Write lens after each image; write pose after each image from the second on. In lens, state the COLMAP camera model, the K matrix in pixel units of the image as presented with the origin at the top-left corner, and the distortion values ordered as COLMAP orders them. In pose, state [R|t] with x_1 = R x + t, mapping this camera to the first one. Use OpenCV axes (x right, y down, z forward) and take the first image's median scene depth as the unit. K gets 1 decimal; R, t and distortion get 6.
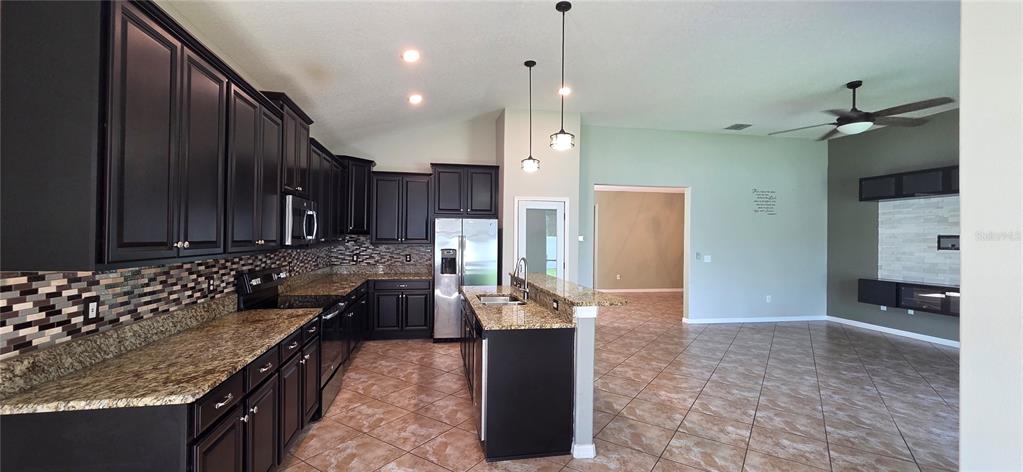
lens RADIAL K [[385.1, 0, 511.5], [0, 385.1, 236.0], [0, 0, 1]] dist [0.001112, 0.000062]
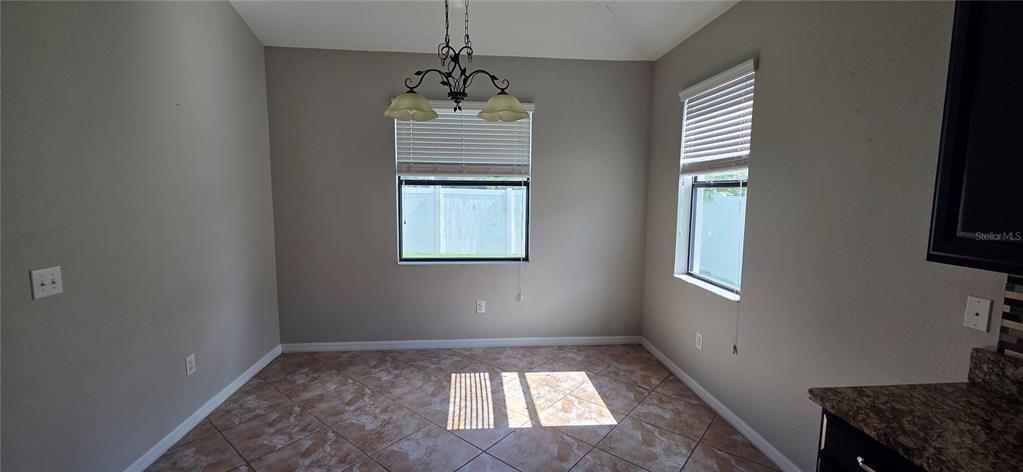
lens RADIAL K [[416.4, 0, 511.5], [0, 416.4, 236.0], [0, 0, 1]] dist [0.059741, -0.000038]
pose [[-0.996116, -0.032585, 0.081798, -0.169391], [-0.023916, 0.994205, 0.104806, -0.043920], [-0.084739, 0.102442, -0.991123, 1.825132]]
